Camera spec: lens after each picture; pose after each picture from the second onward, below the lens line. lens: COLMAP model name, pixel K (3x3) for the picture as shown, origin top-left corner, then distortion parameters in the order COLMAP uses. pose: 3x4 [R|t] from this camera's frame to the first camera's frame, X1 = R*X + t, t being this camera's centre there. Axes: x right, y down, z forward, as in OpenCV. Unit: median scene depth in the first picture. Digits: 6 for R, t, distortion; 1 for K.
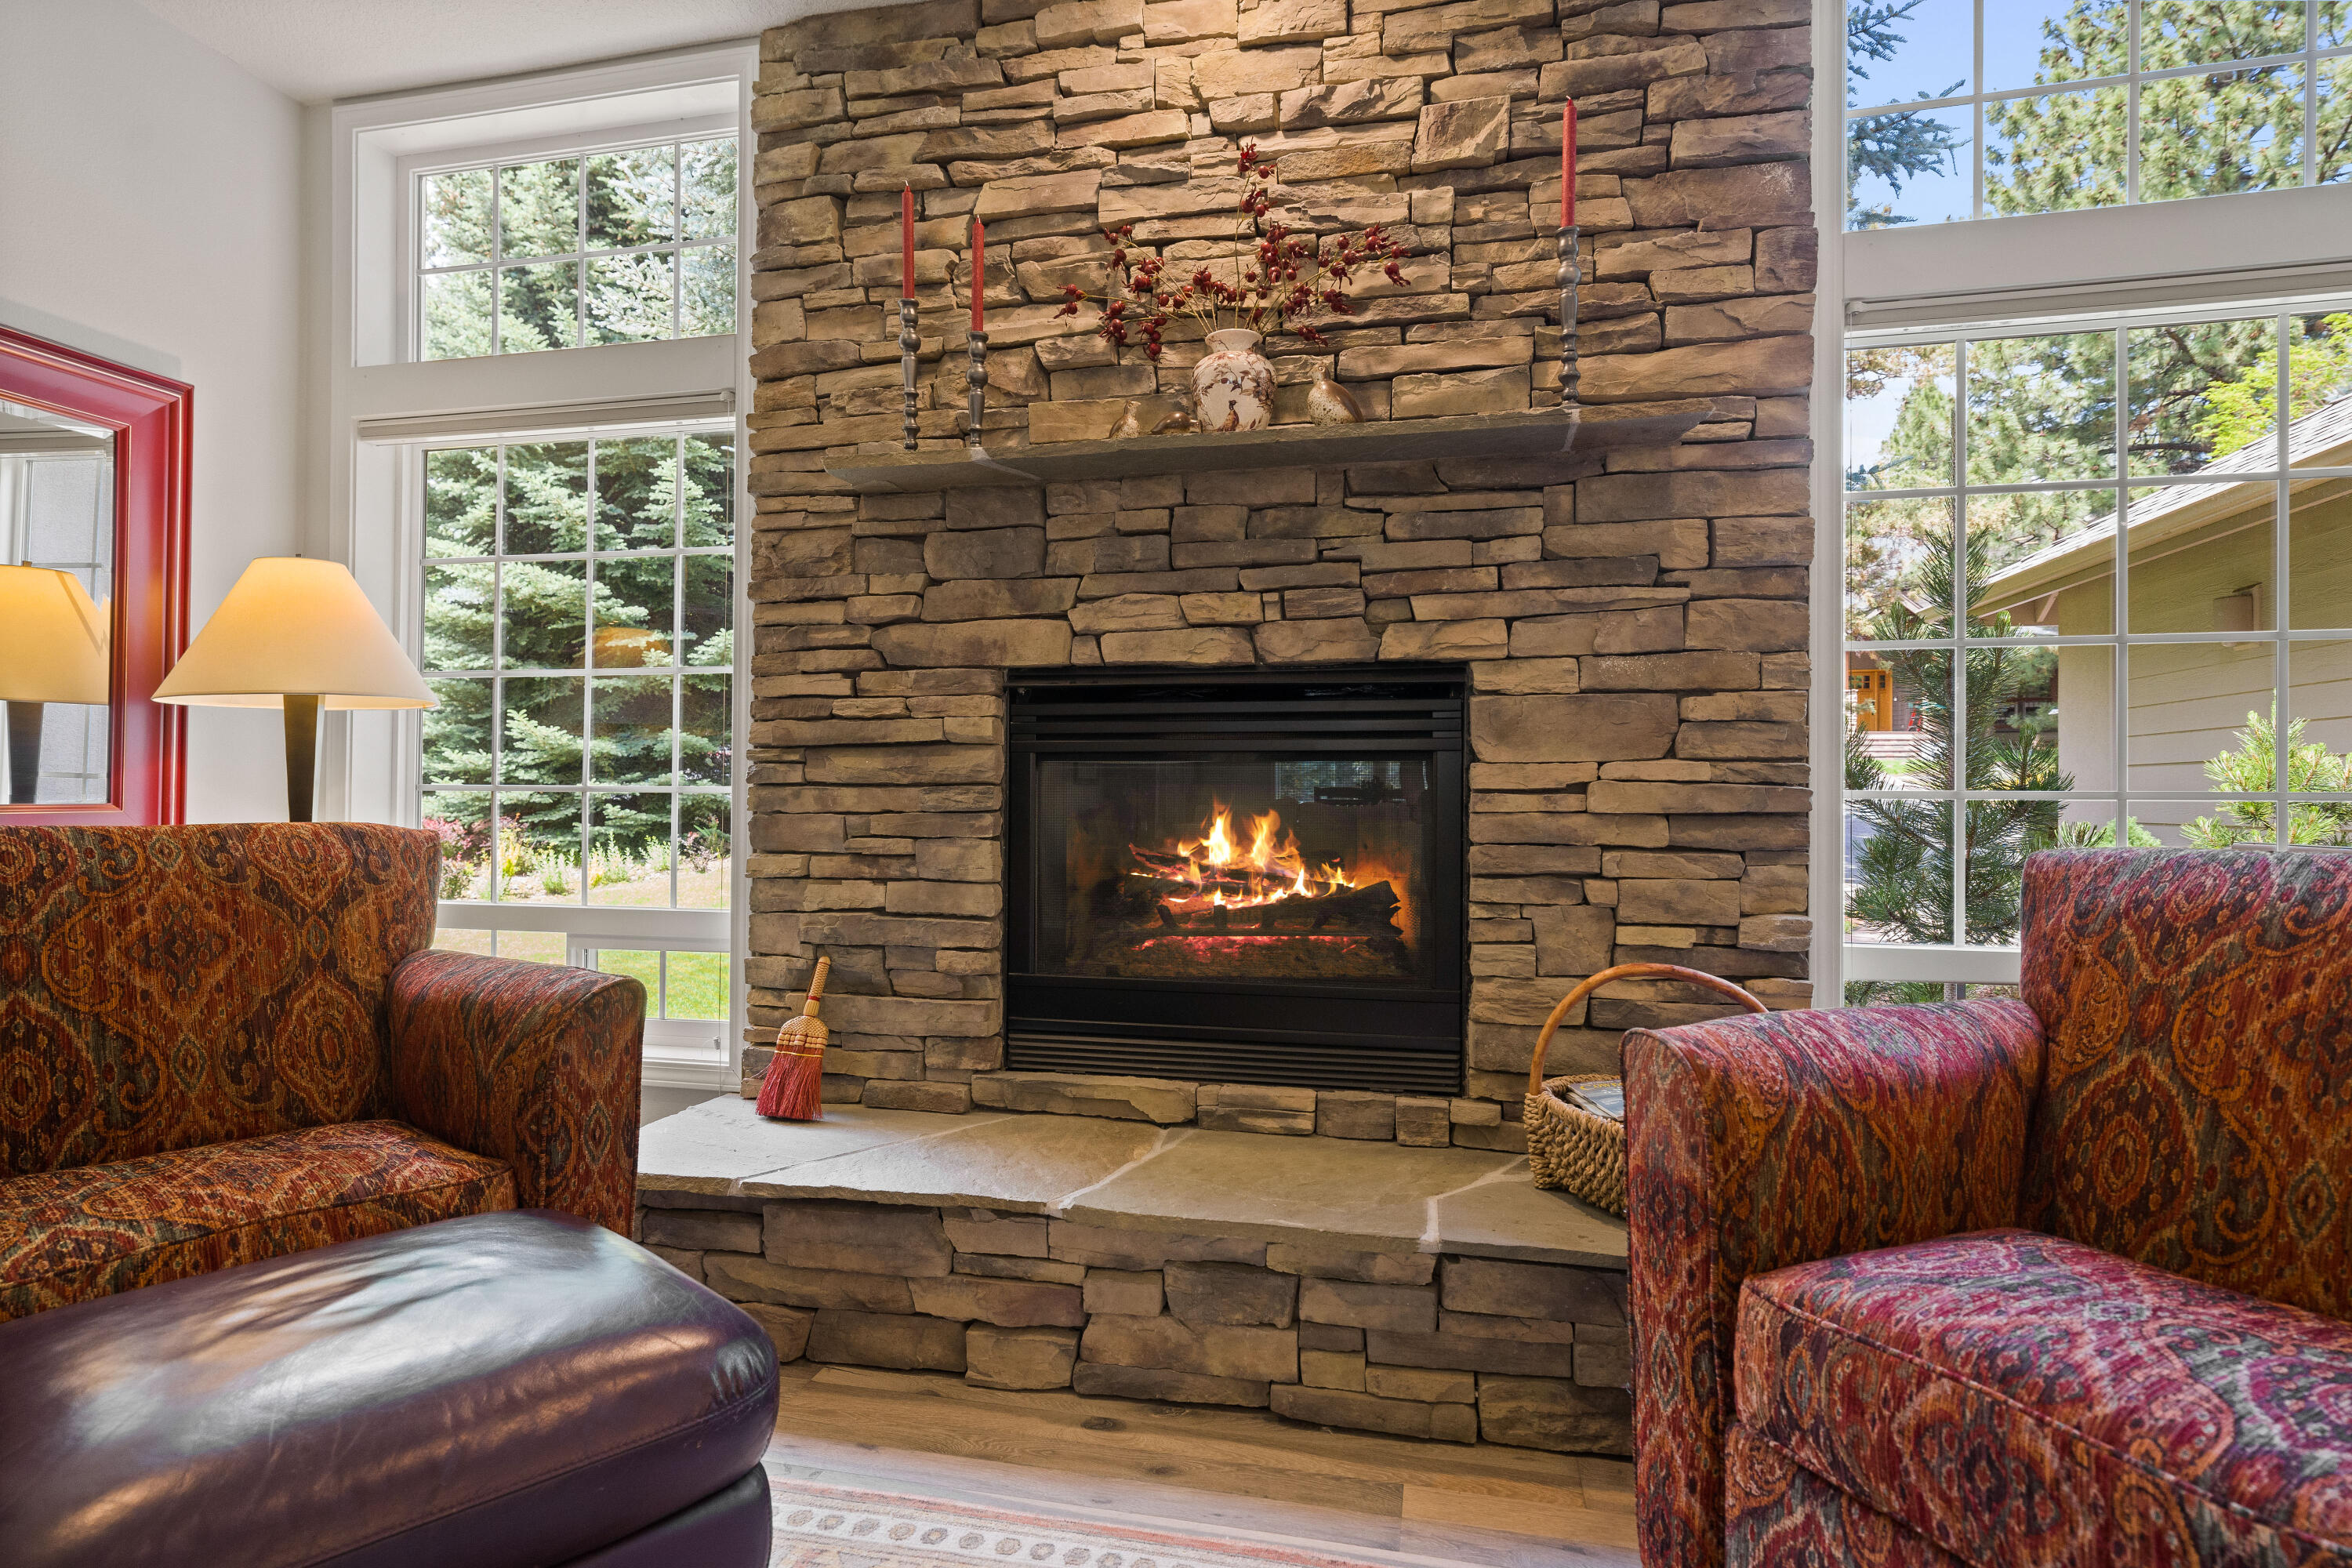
lens RADIAL K [[1195.9, 0, 1174.3], [0, 1195.9, 784.6], [0, 0, 1]] dist [0.009427, 0.000162]
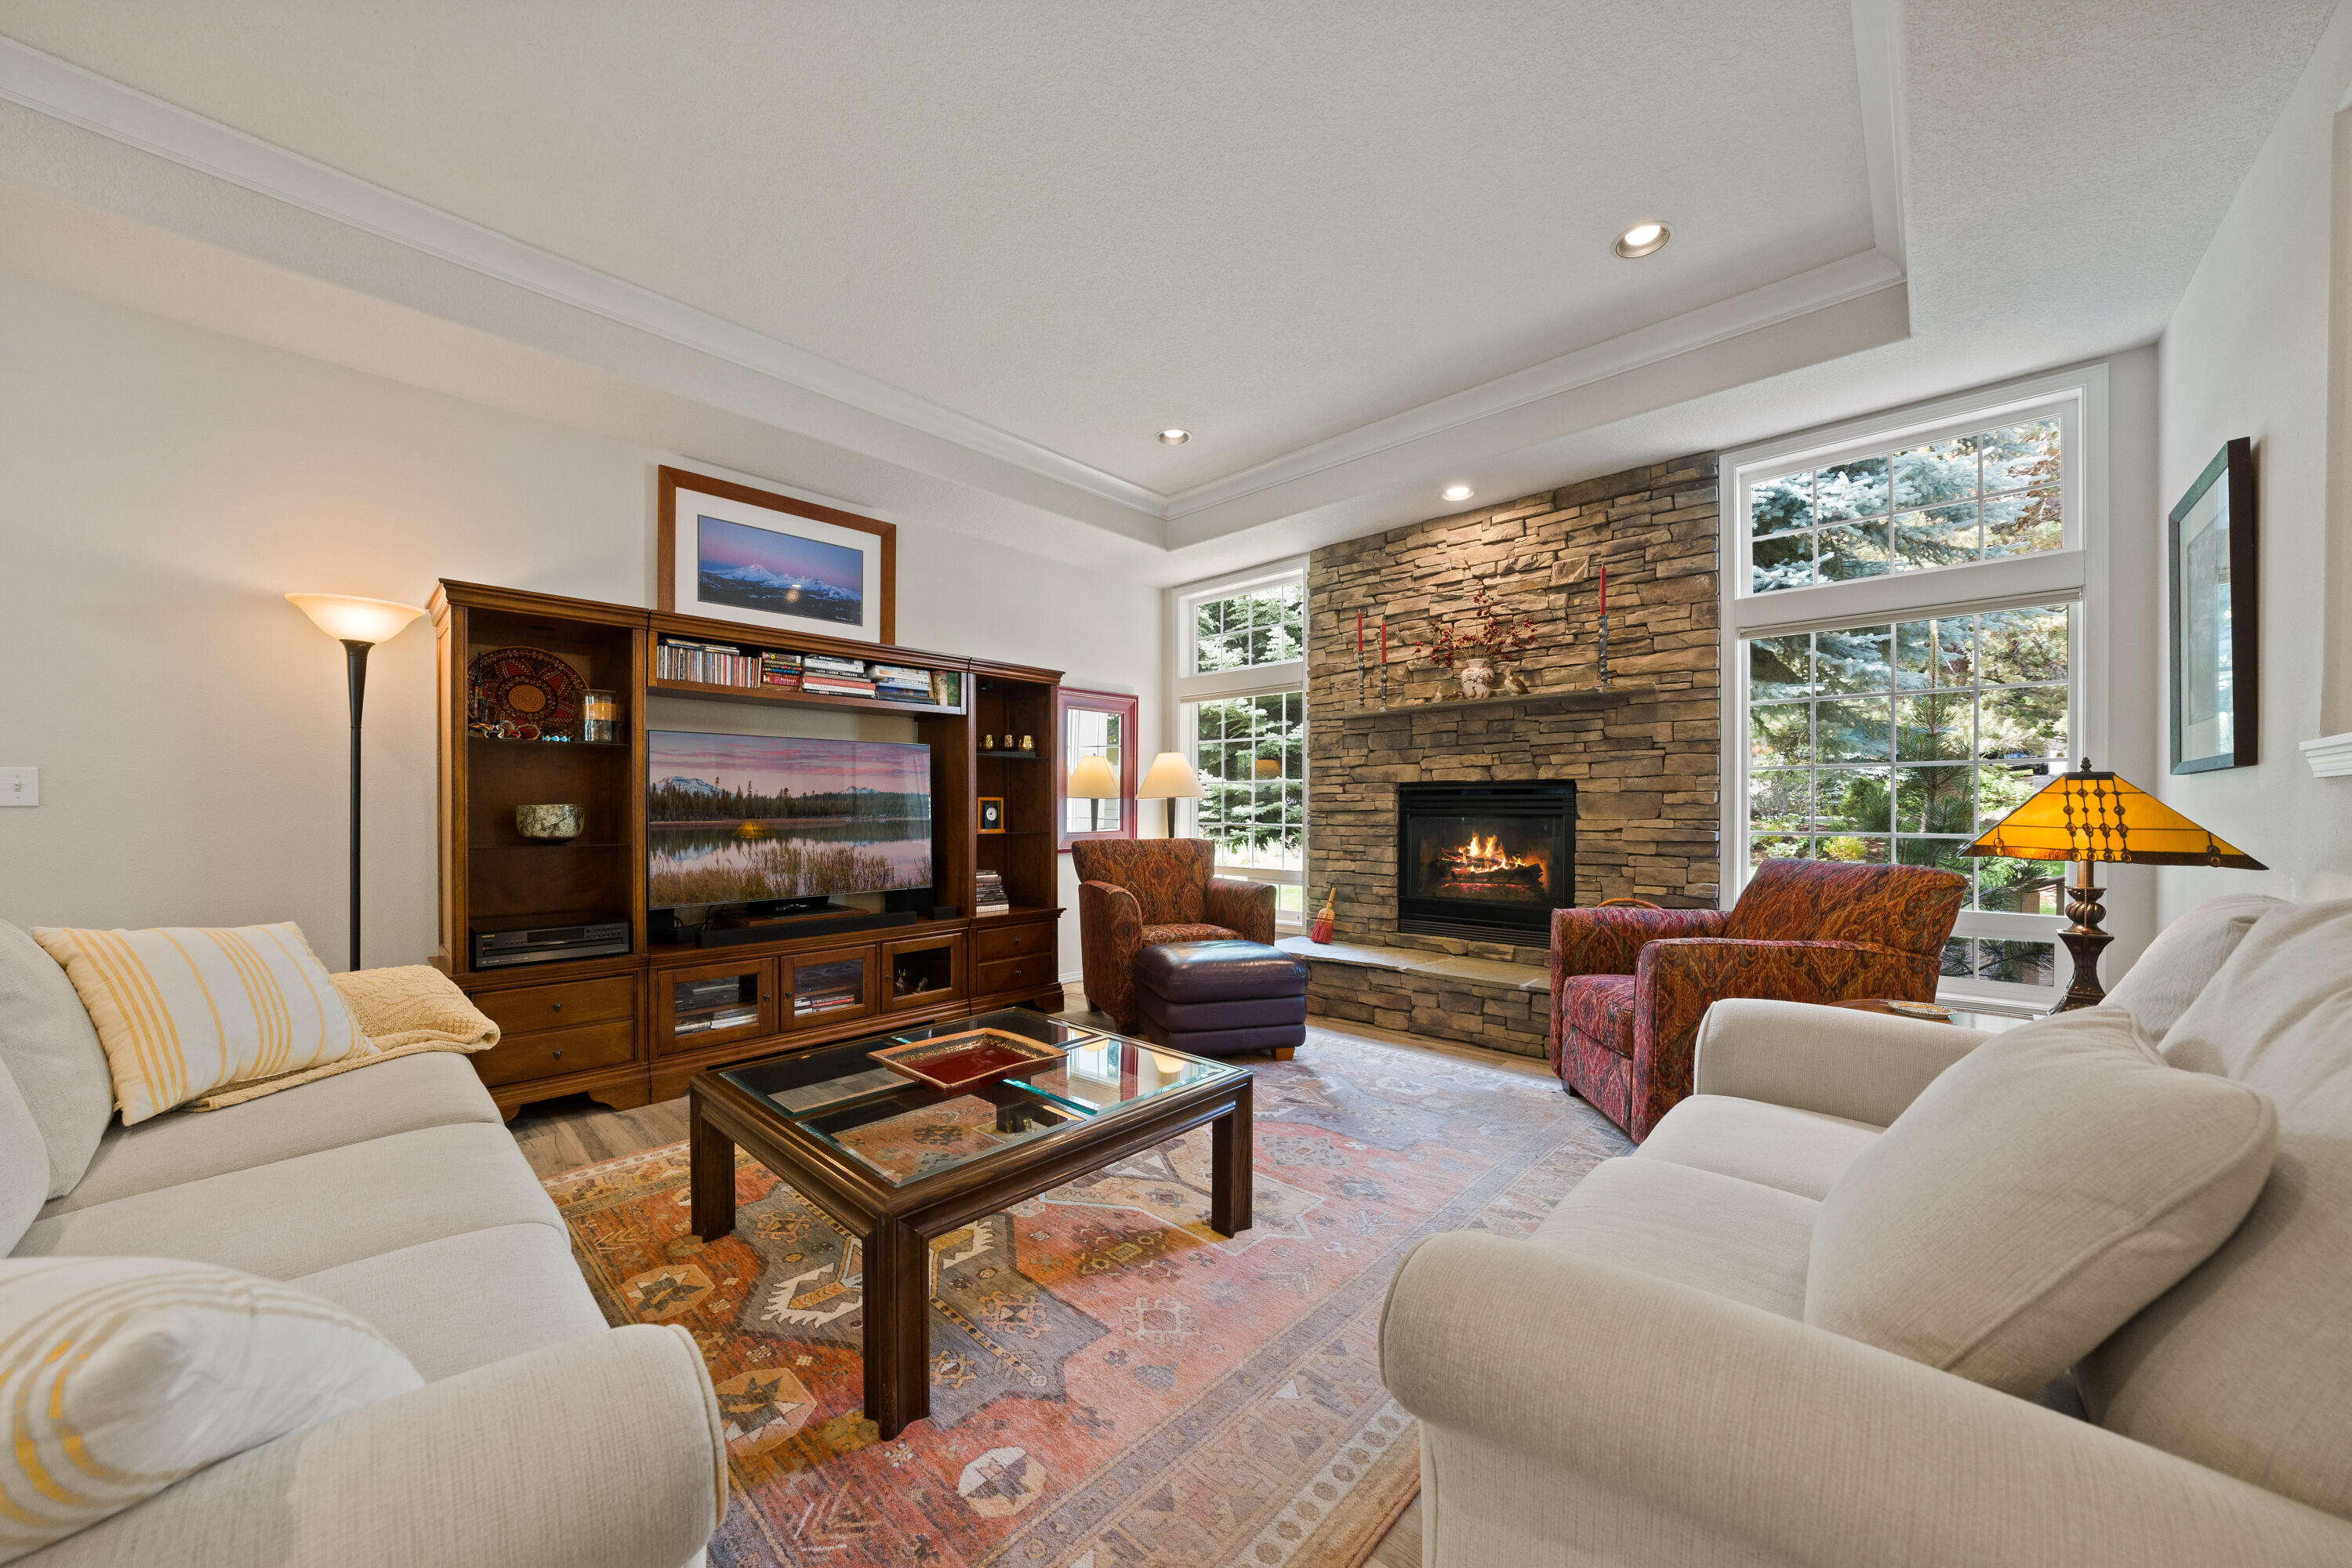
lens RADIAL K [[816.1, 0, 1171.0], [0, 816.1, 813.8], [0, 0, 1]] dist [-0.023958, 0.003966]
pose [[0.862907, -0.002442, -0.505357, 0.362958], [0.010284, 0.999866, 0.012728, -0.059041], [0.505259, -0.016180, 0.862816, -0.881663]]
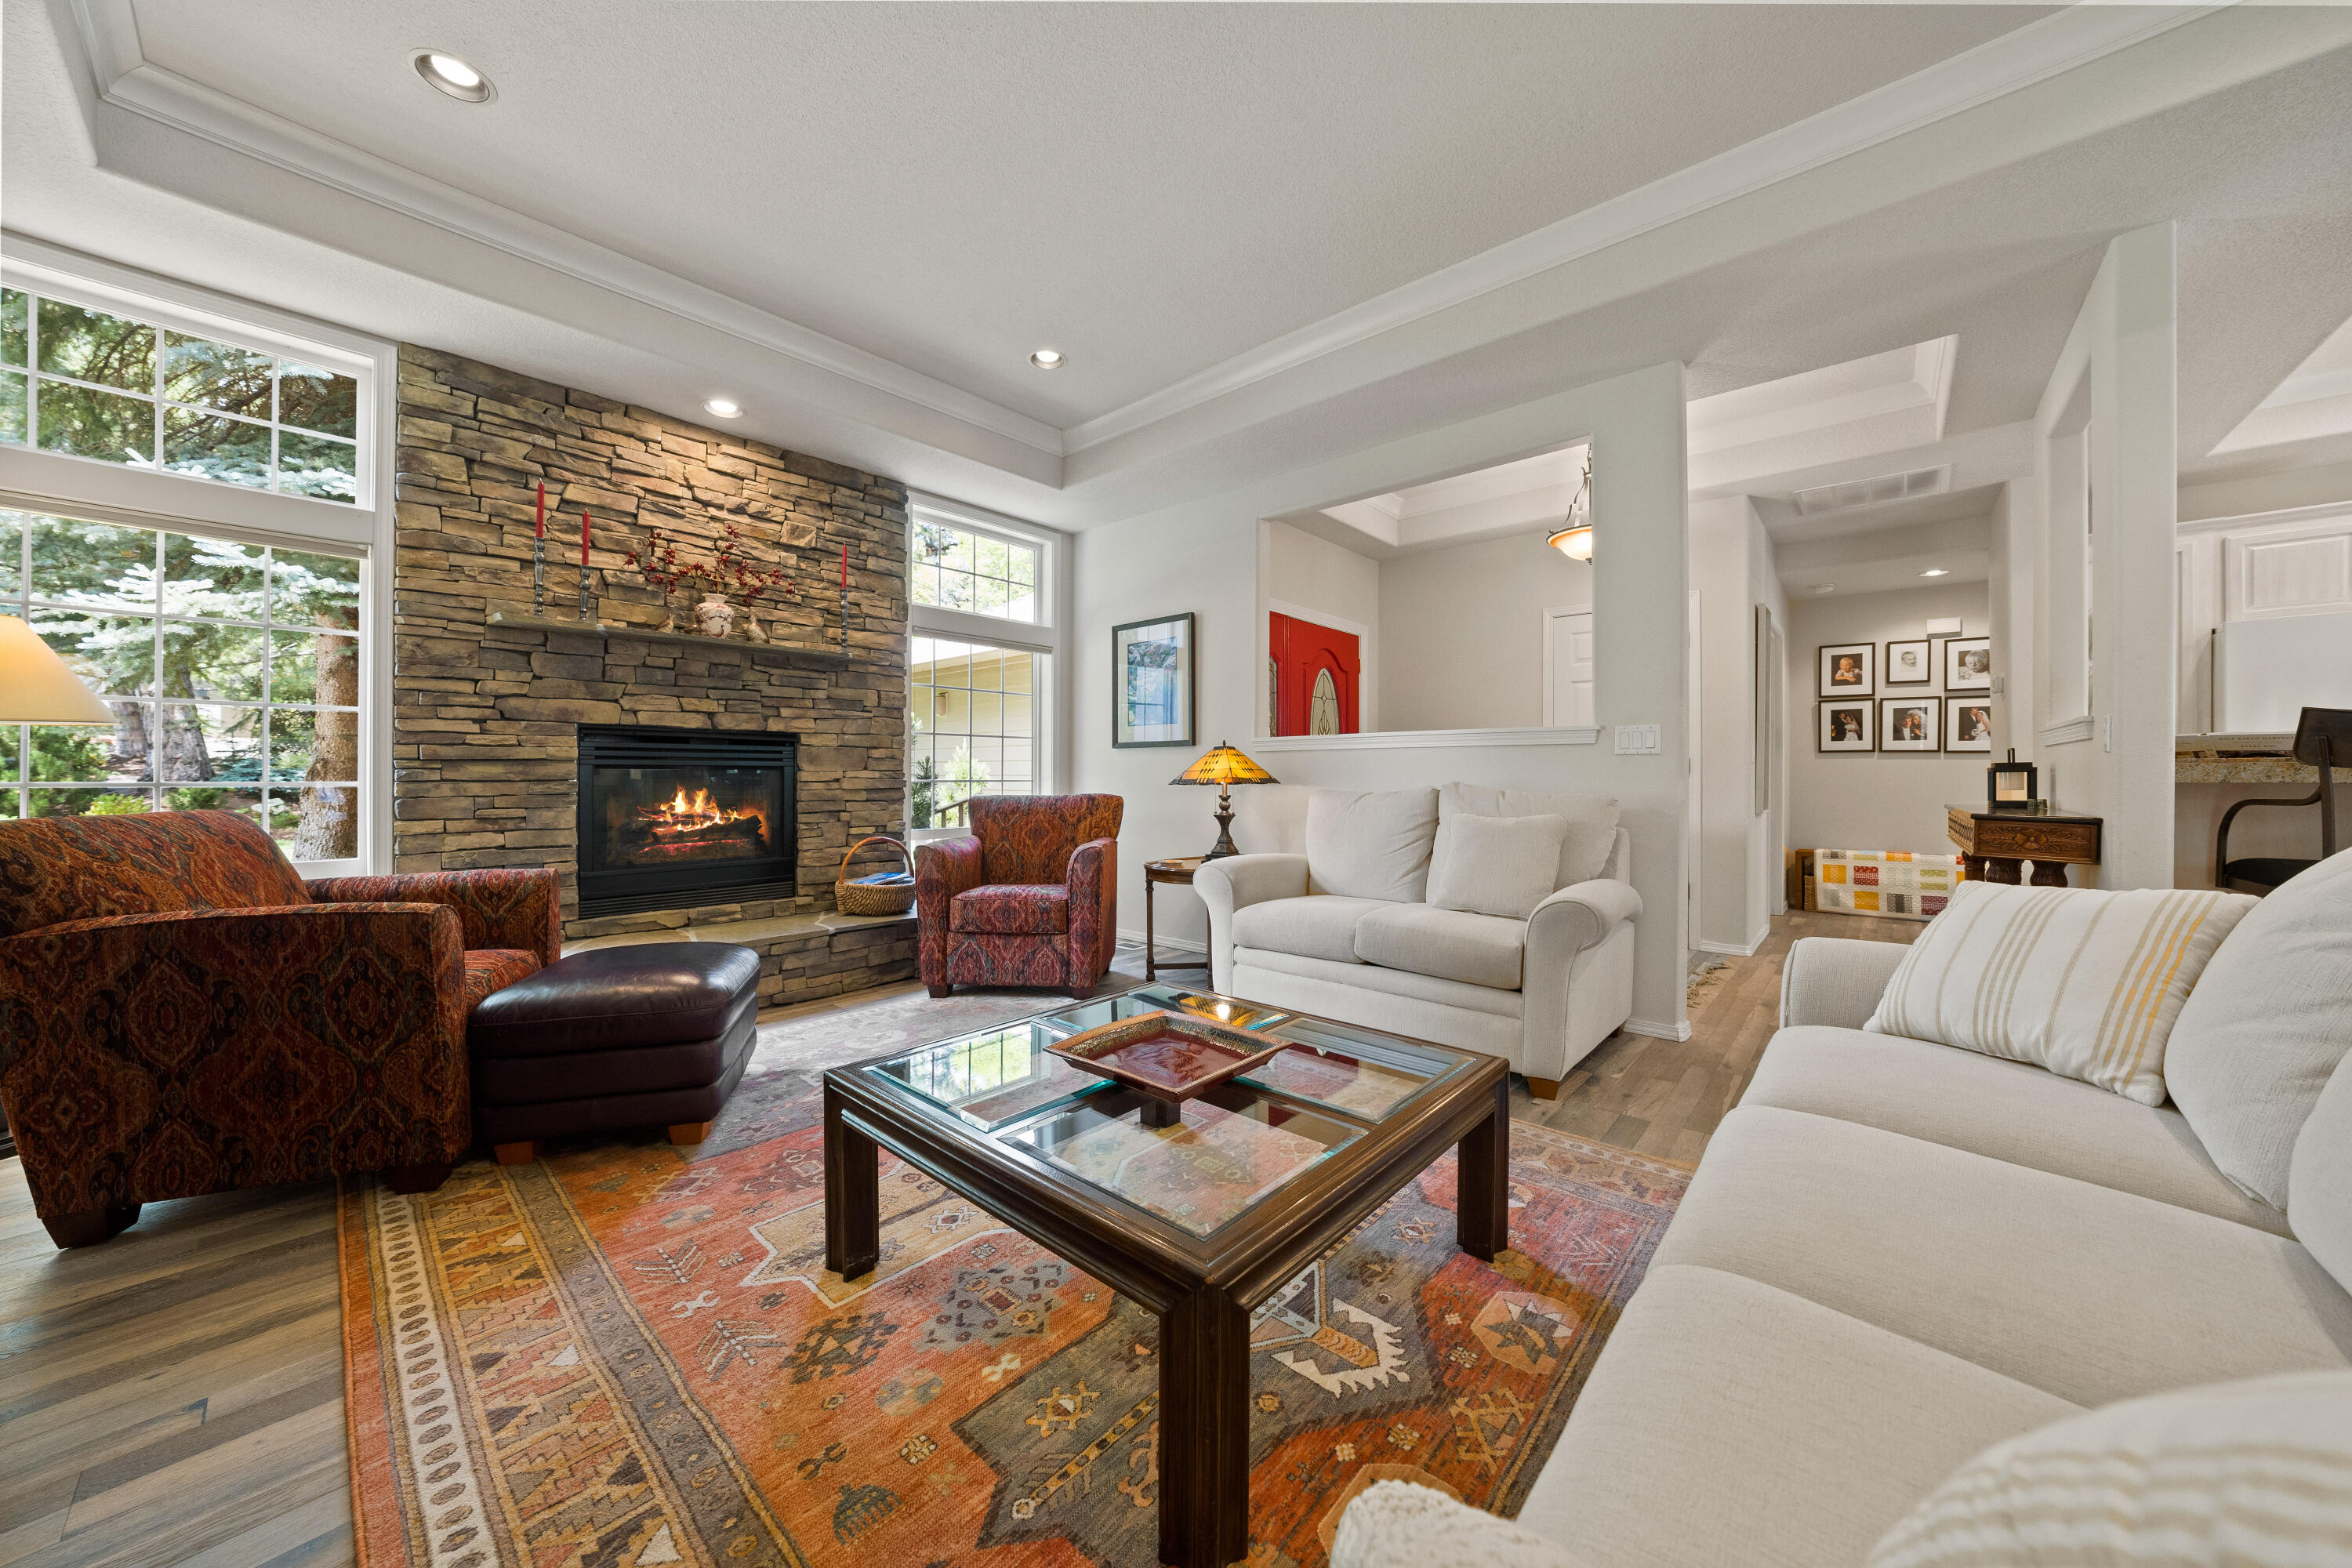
lens RADIAL K [[816.1, 0, 1161.1], [0, 816.1, 771.9], [0, 0, 1]] dist [-0.023958, 0.003966]
pose [[0.492717, -0.001319, 0.870188, -0.900892], [-0.008845, 0.999940, 0.006524, -0.034132], [-0.870145, -0.010912, 0.492676, -0.576063]]
